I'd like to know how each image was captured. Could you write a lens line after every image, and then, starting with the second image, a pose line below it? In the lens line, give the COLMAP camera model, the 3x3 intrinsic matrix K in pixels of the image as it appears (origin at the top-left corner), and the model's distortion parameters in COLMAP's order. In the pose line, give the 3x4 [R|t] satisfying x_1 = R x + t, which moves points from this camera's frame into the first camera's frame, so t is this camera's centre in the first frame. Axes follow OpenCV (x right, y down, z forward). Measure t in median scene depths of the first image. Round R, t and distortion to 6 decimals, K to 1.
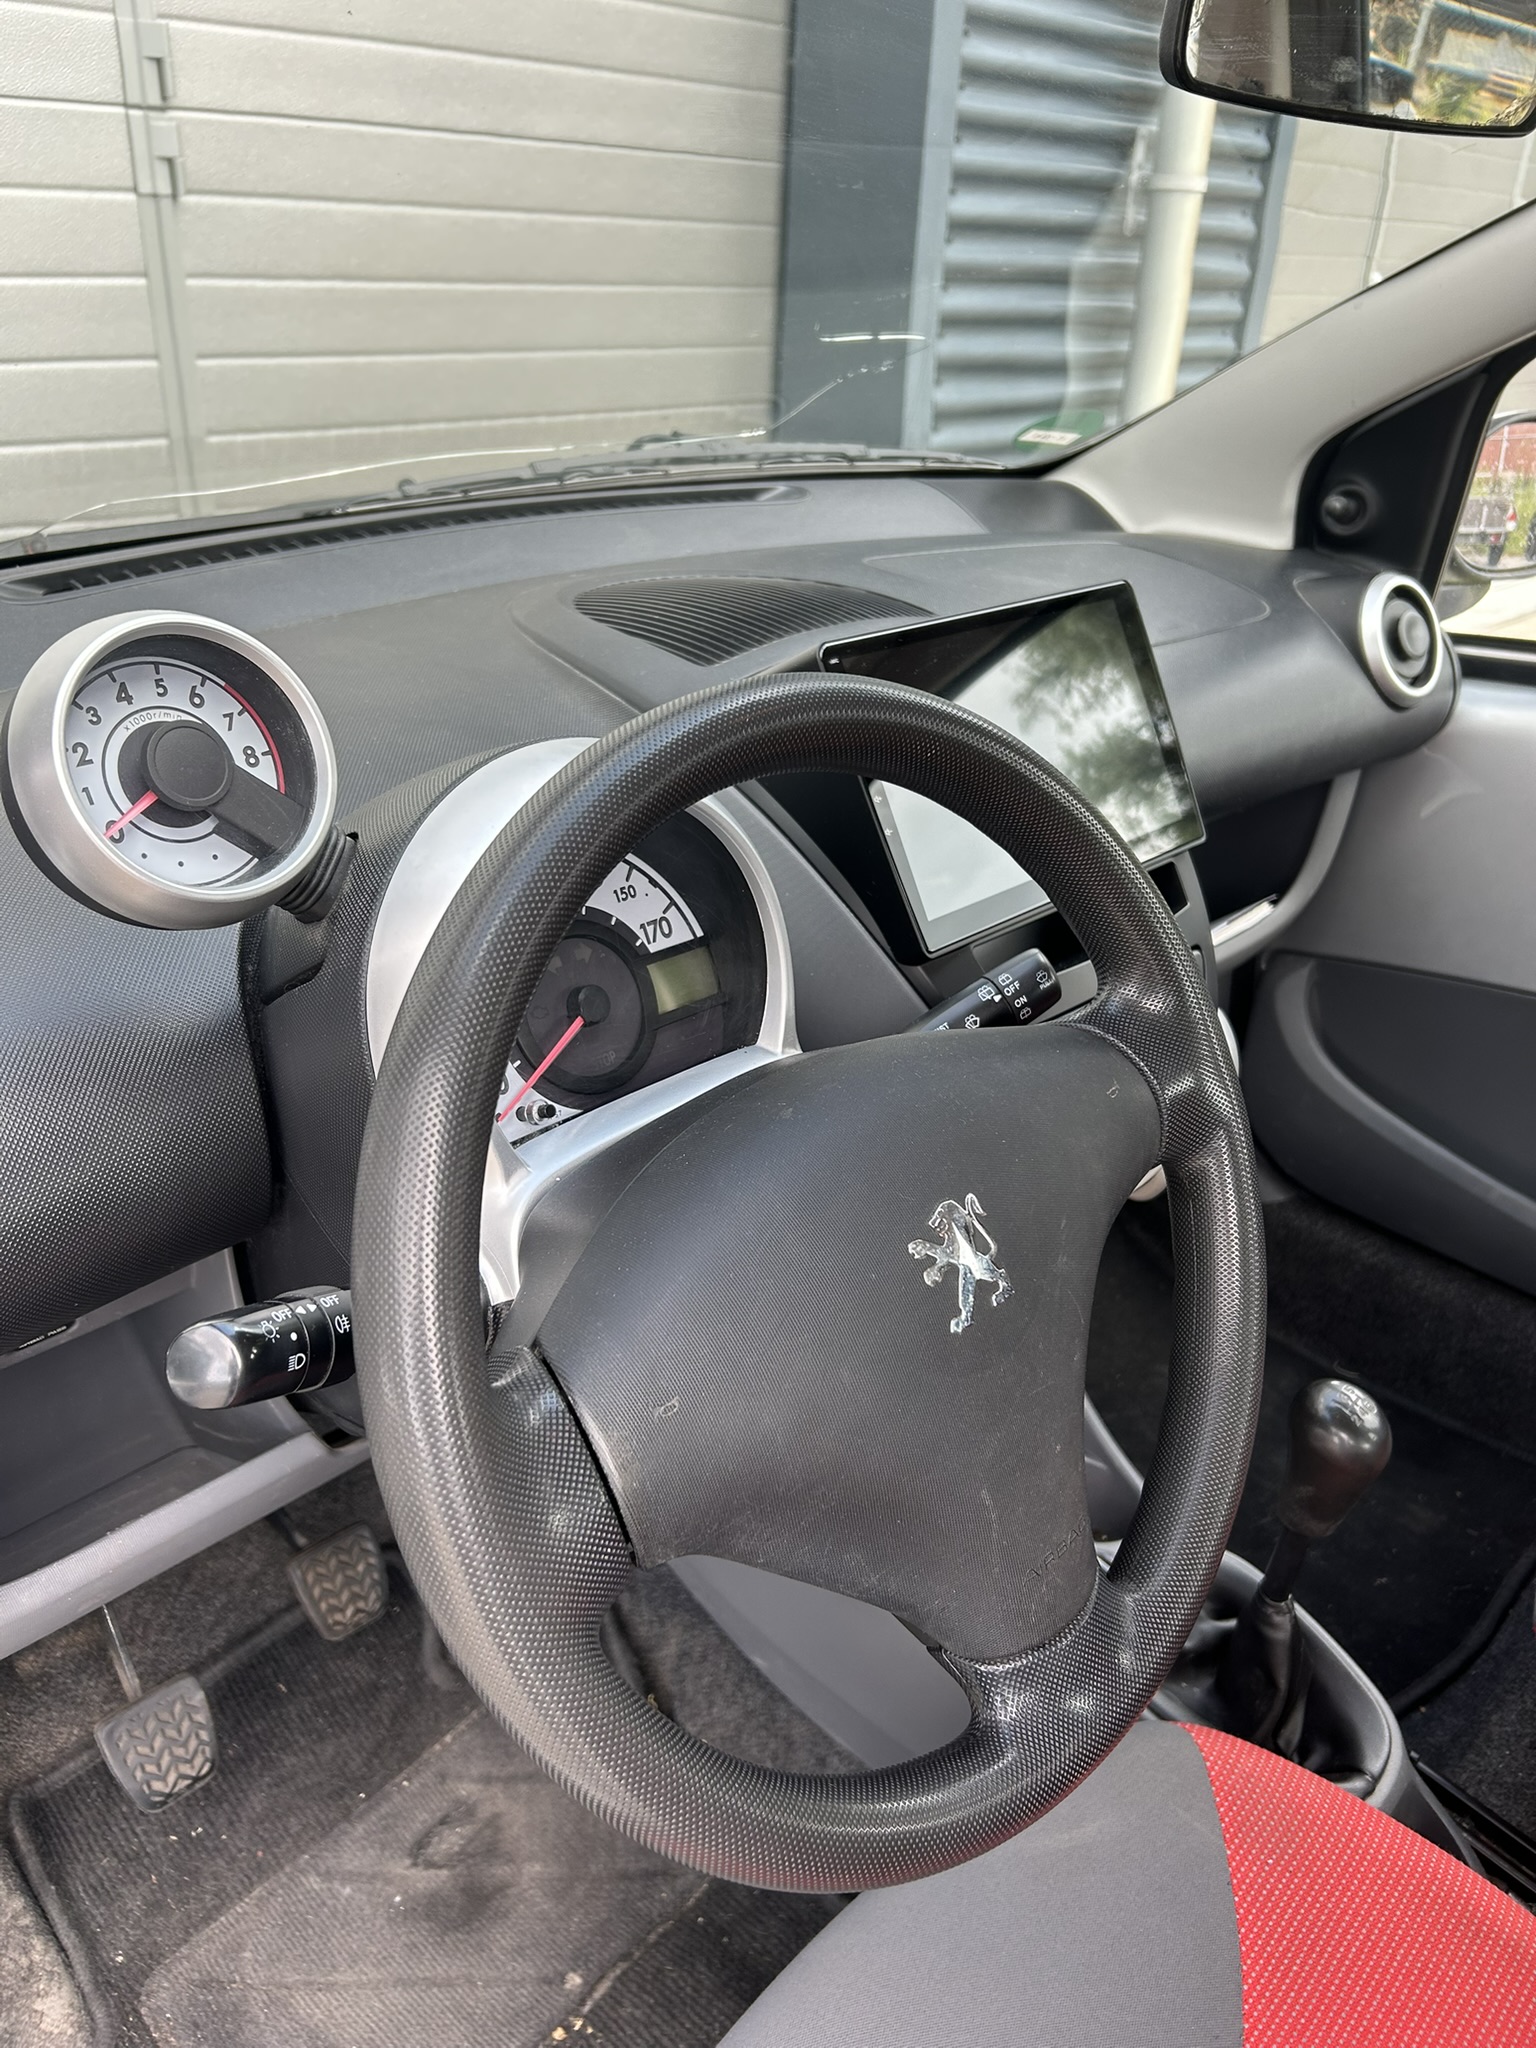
lens RADIAL K [[1578.2, 0, 755.9], [0, 1578.2, 1046.2], [0, 0, 1]] dist [-0.013525, -0.008420]
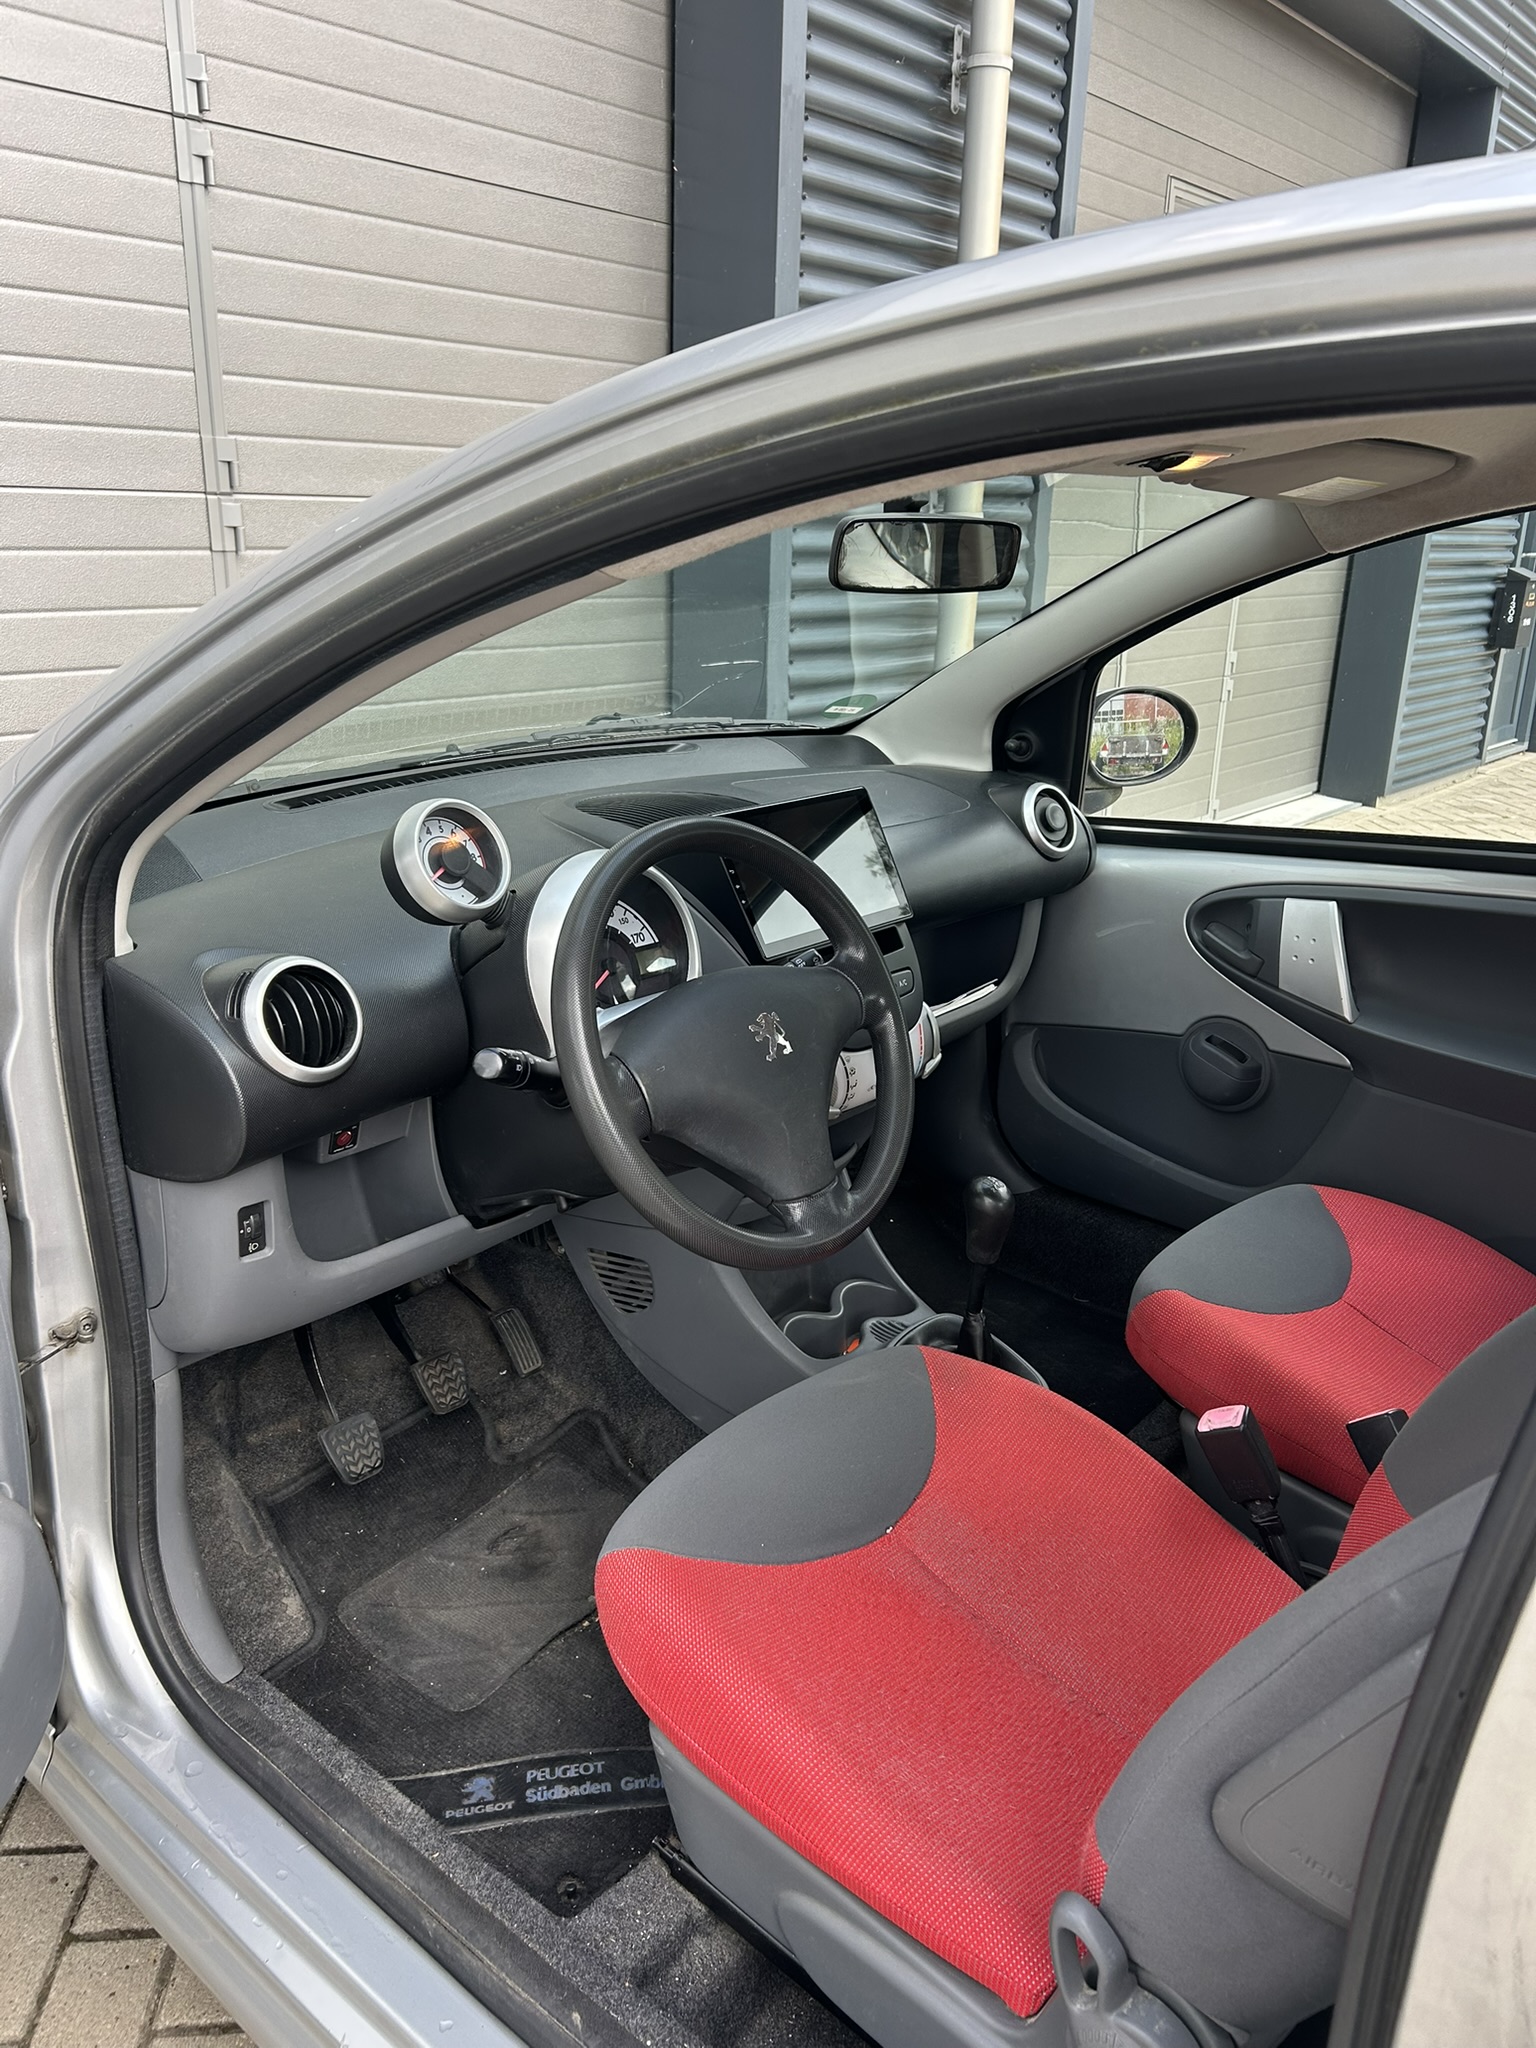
lens RADIAL K [[1562.5, 0, 752.8], [0, 1562.5, 1026.1], [0, 0, 1]] dist [0.020190, -0.008816]
pose [[0.997490, -0.036181, 0.060863, -0.023113], [0.045391, 0.986478, -0.157482, 0.232392], [-0.054343, 0.159849, 0.985645, -0.669886]]
